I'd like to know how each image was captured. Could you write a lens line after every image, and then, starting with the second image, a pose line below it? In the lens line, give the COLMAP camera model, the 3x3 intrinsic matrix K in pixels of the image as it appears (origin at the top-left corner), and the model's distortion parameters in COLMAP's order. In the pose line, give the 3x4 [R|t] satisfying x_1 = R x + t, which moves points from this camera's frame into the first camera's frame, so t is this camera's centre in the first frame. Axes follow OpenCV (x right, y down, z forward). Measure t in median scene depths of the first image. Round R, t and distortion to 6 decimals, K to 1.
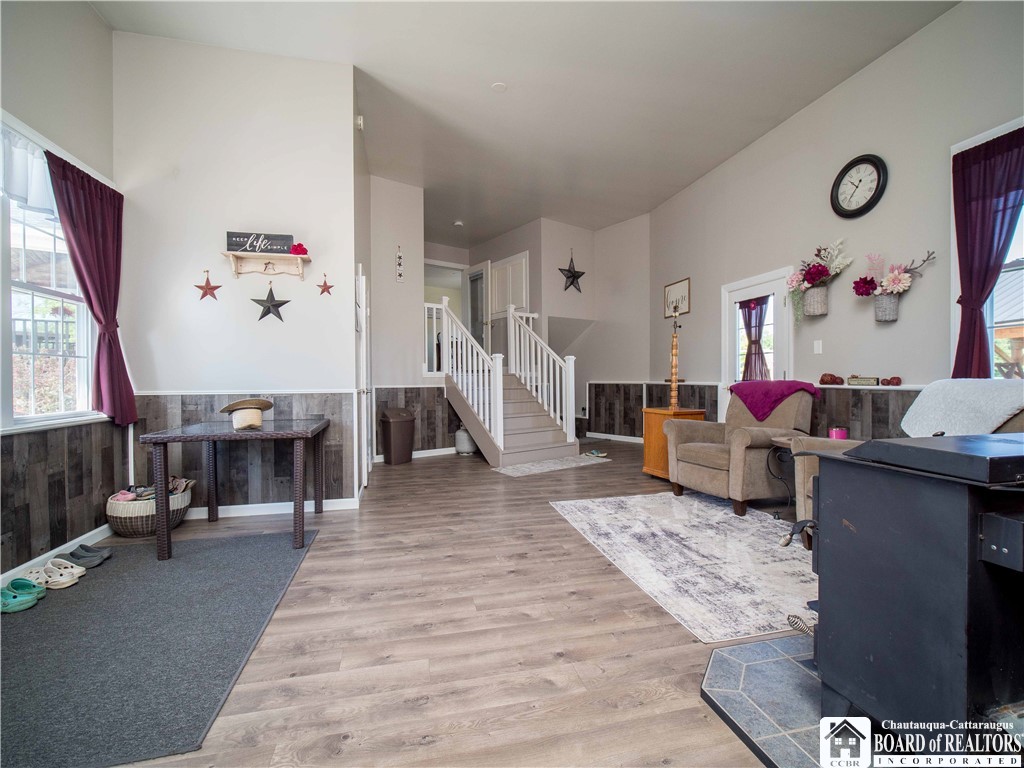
lens RADIAL K [[466.3, 0, 513.6], [0, 466.3, 384.3], [0, 0, 1]] dist [0.000379, -0.000761]
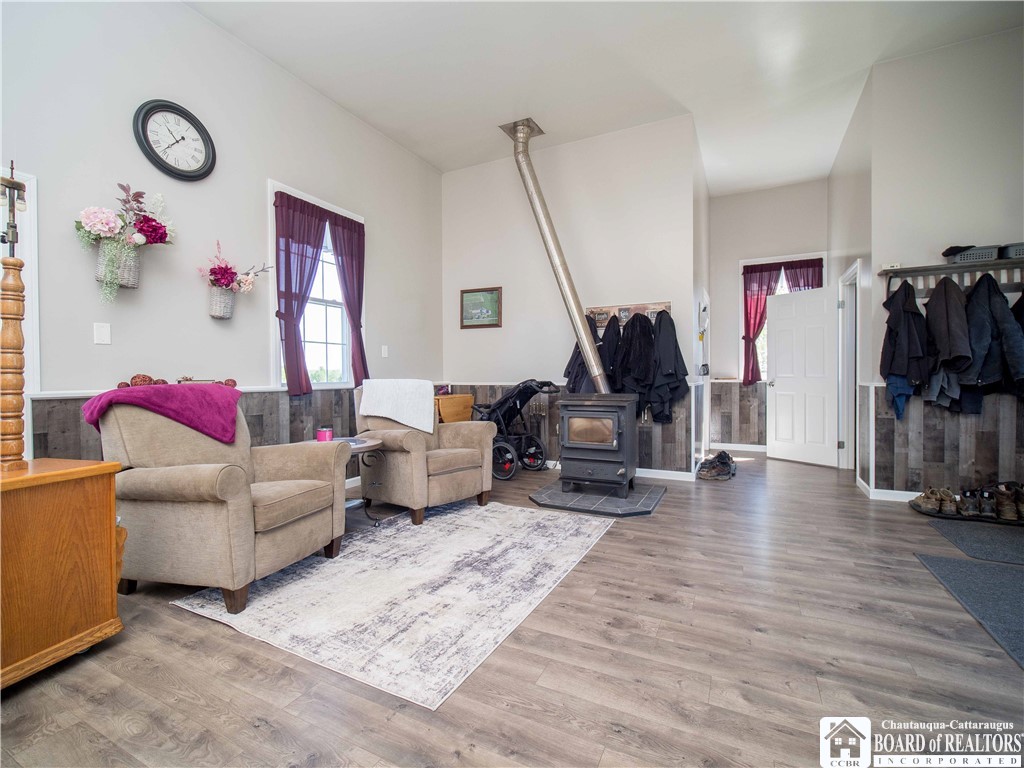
lens RADIAL K [[466.3, 0, 511.1], [0, 466.3, 376.8], [0, 0, 1]] dist [0.000379, -0.000761]
pose [[-0.769531, 0.008071, 0.638559, -0.301577], [0.016633, 0.999834, 0.007408, -0.021496], [-0.638393, 0.016322, -0.769538, 1.774557]]
